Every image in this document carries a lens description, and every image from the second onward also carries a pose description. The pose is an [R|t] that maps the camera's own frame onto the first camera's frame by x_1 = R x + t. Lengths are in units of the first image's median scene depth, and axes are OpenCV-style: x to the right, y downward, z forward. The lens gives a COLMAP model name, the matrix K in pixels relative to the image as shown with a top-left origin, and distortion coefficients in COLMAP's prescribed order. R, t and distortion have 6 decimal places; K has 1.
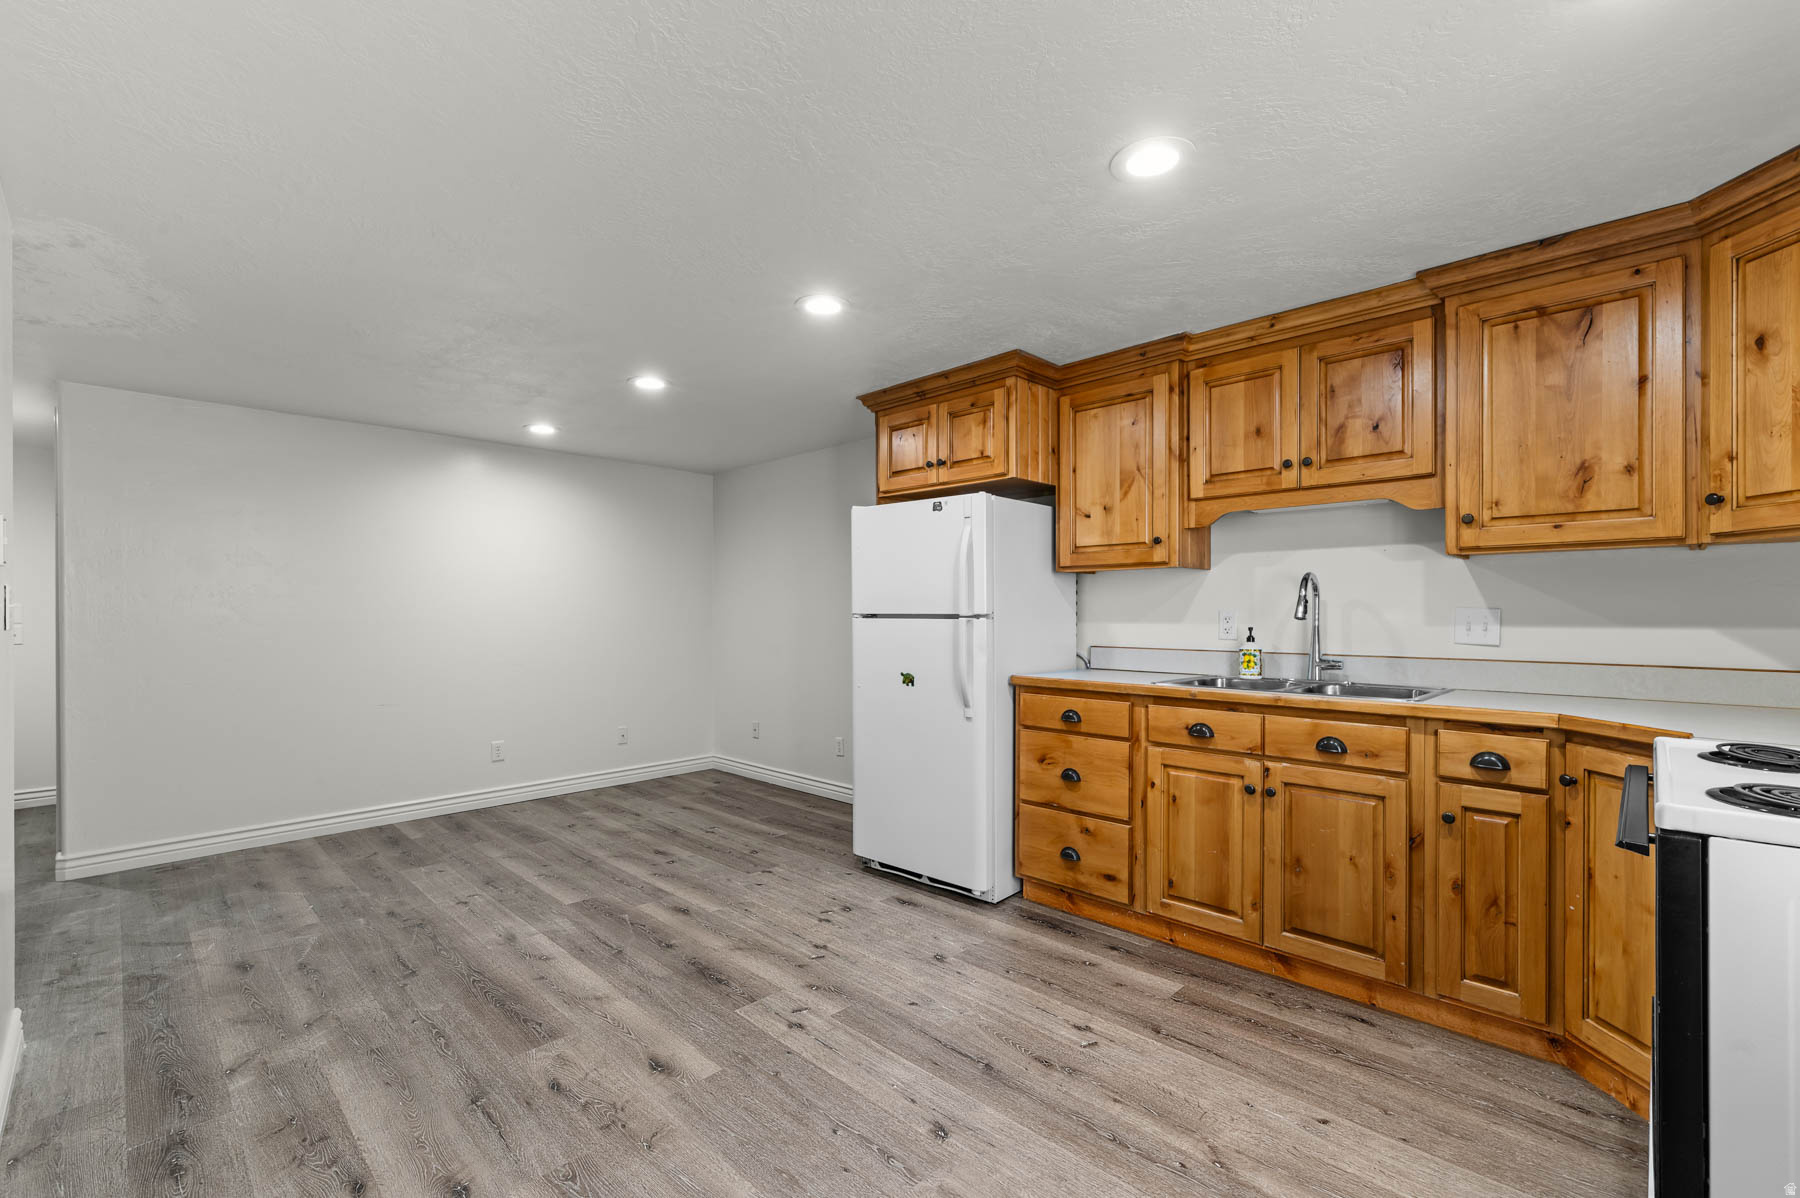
lens RADIAL K [[780.8, 0, 908.7], [0, 780.8, 612.4], [0, 0, 1]] dist [-0.002800, 0.000044]
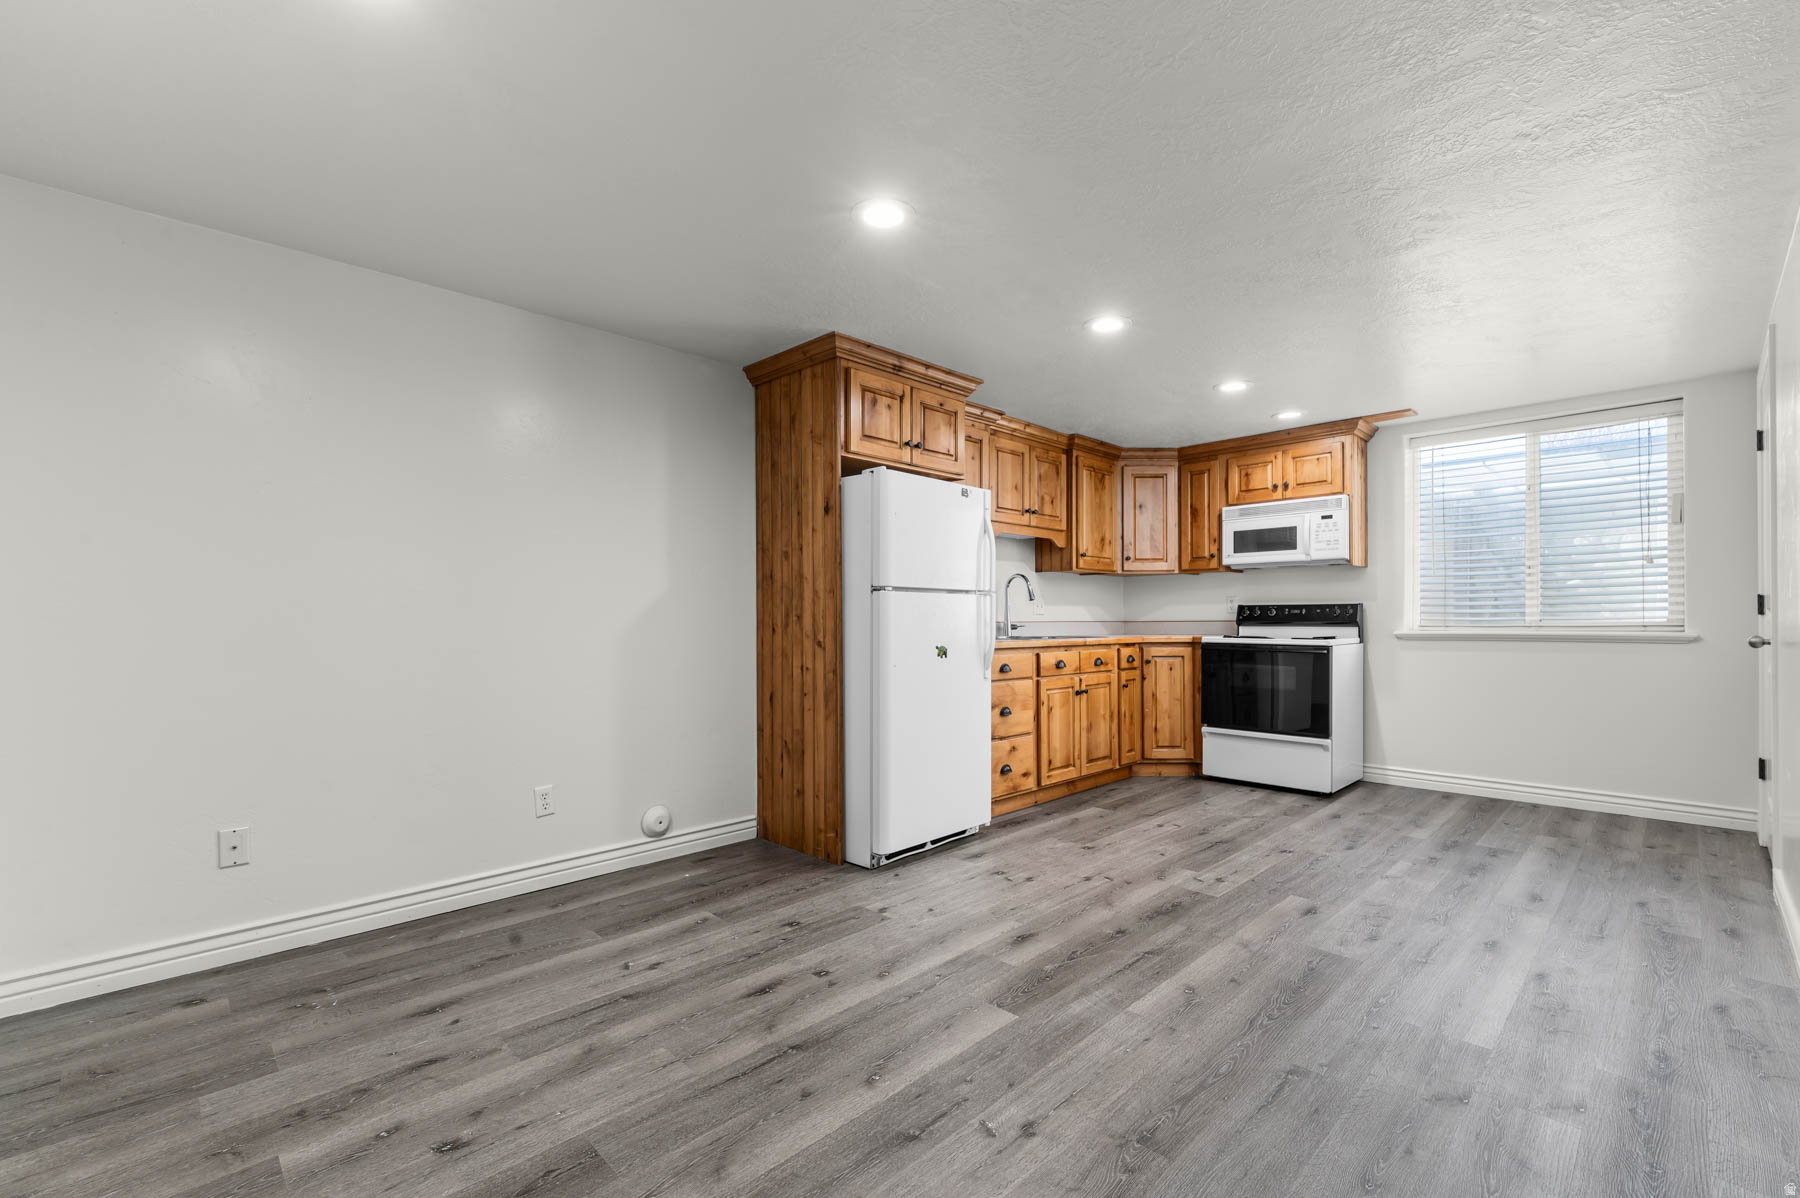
lens RADIAL K [[780.8, 0, 908.7], [0, 780.8, 612.4], [0, 0, 1]] dist [-0.002800, 0.000044]
pose [[0.013610, 0.010270, 0.999855, -1.189328], [0.006304, 0.999927, -0.010356, 0.050406], [-0.999888, 0.006444, 0.013544, 1.180069]]
